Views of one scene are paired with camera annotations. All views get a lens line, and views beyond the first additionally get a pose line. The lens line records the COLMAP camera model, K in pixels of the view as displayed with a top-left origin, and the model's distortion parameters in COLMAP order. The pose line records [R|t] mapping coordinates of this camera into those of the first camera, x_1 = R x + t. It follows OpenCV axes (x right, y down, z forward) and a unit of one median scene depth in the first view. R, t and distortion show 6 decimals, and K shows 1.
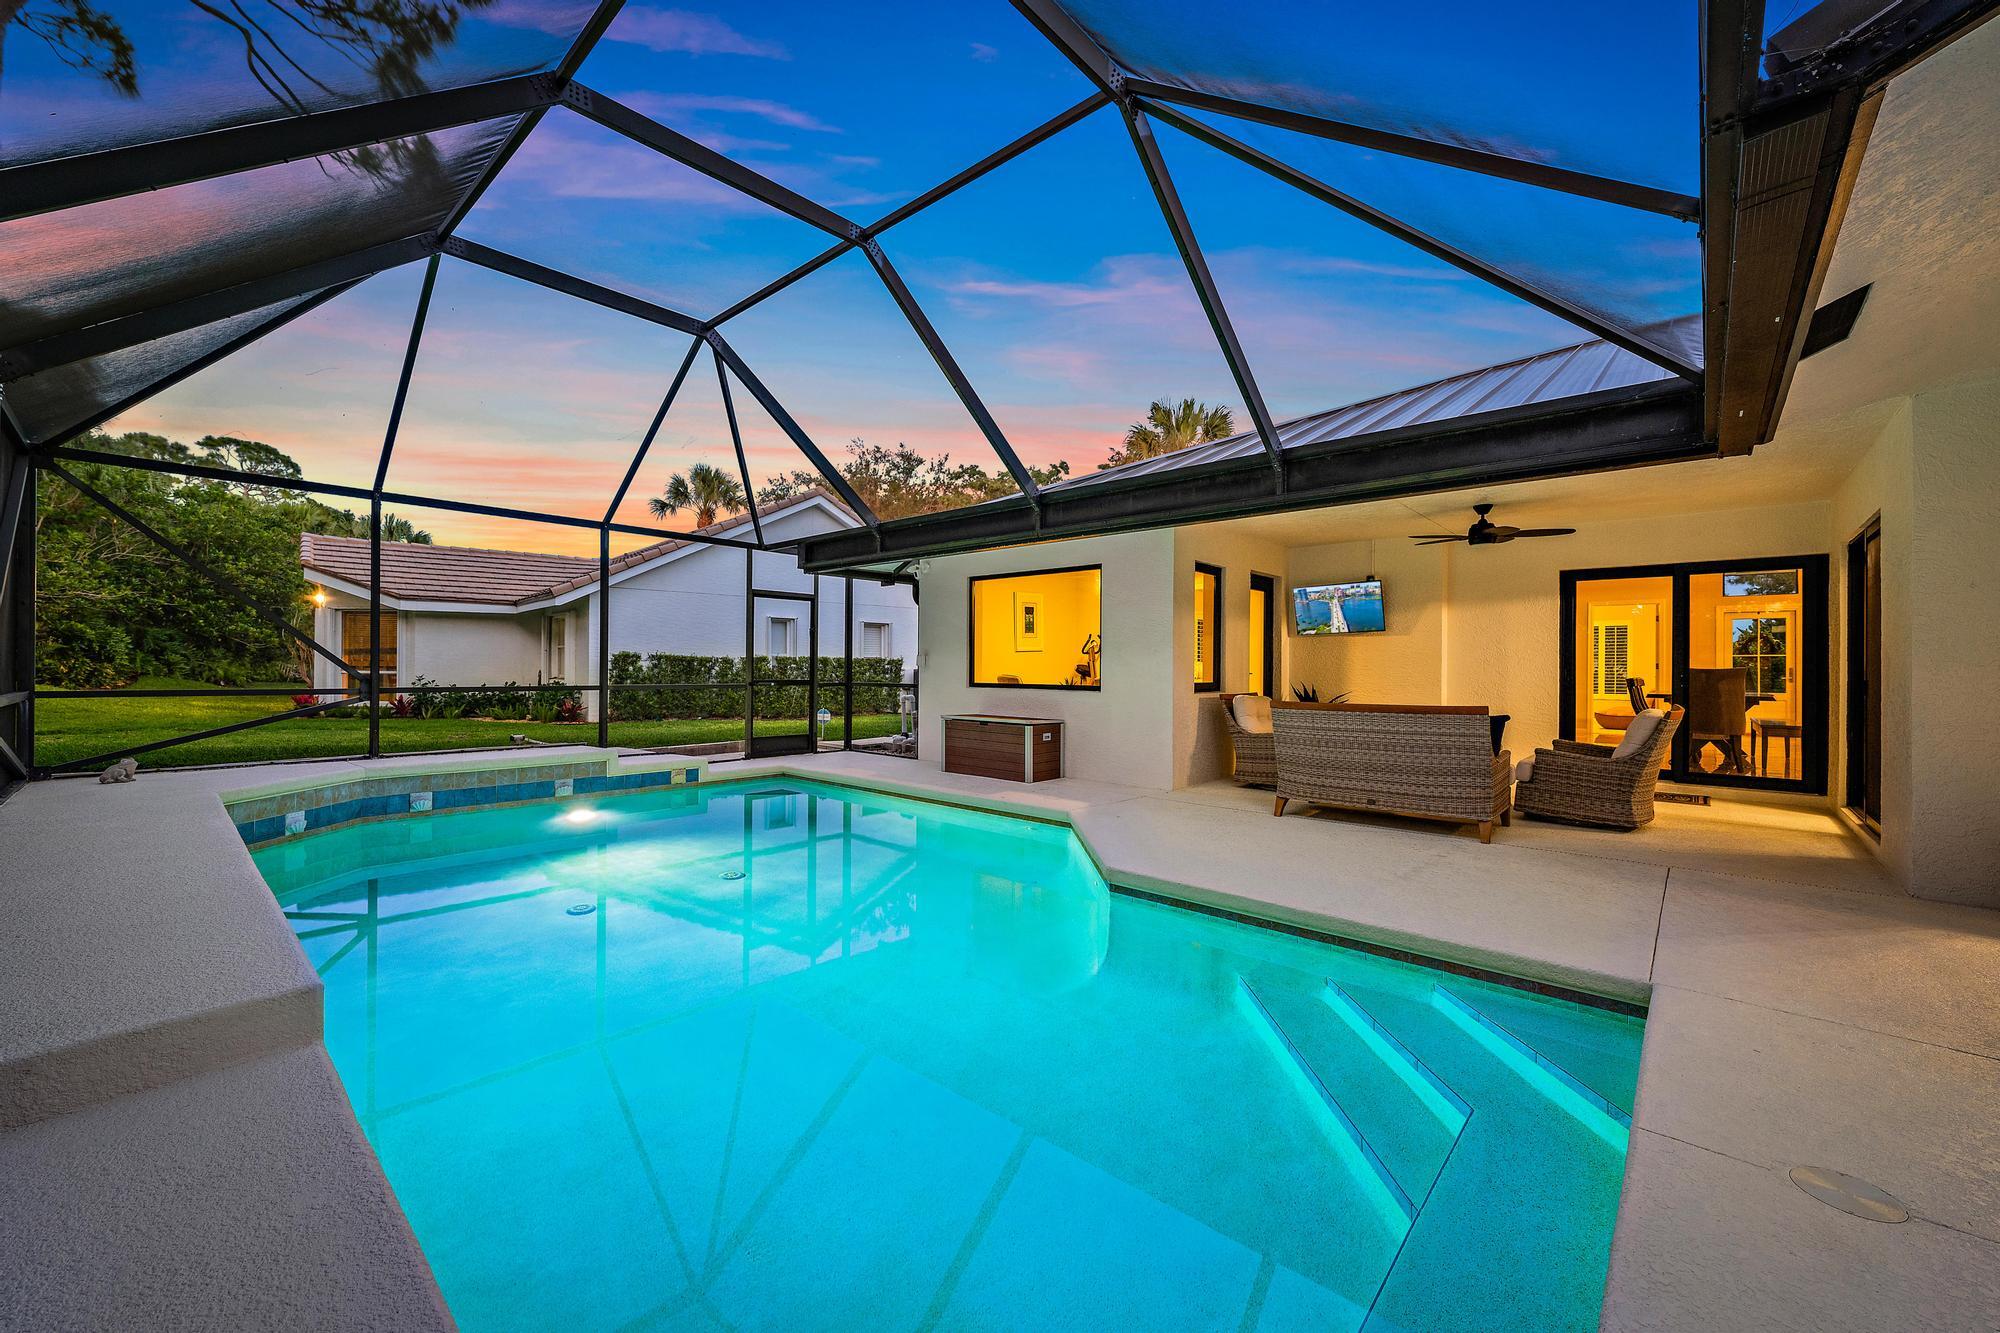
lens RADIAL K [[778.9, 0, 1002.0], [0, 778.9, 672.5], [0, 0, 1]] dist [0.000667, 0.000122]
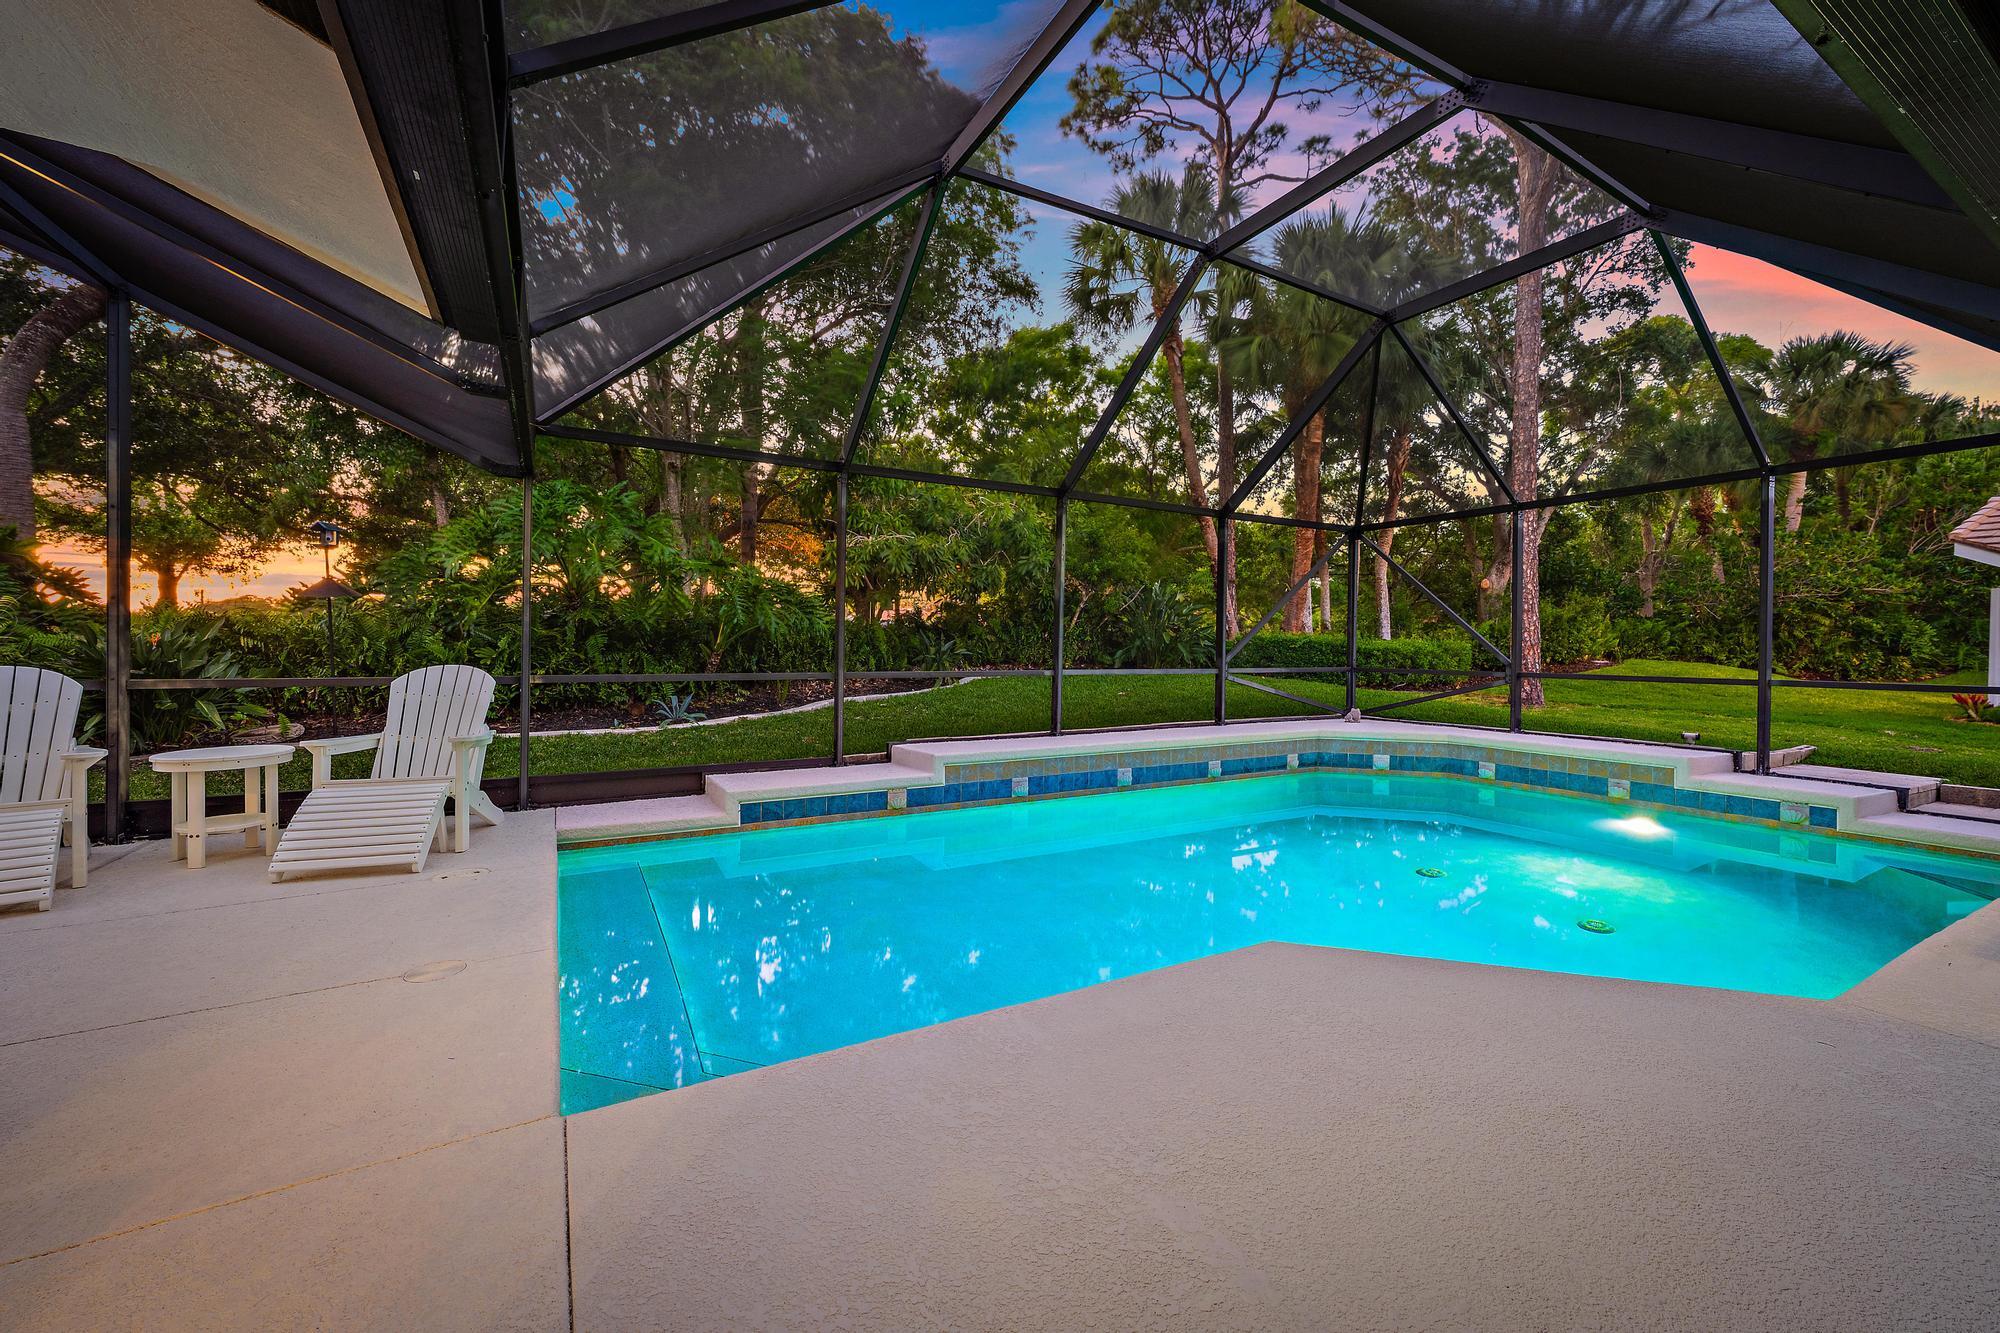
lens RADIAL K [[778.9, 0, 992.9], [0, 778.9, 658.3], [0, 0, 1]] dist [0.000667, 0.000122]
pose [[-0.317543, 0.003287, -0.948238, 0.193086], [-0.015156, 0.999849, 0.008541, 0.000103], [0.948123, 0.017083, -0.317445, 0.218729]]
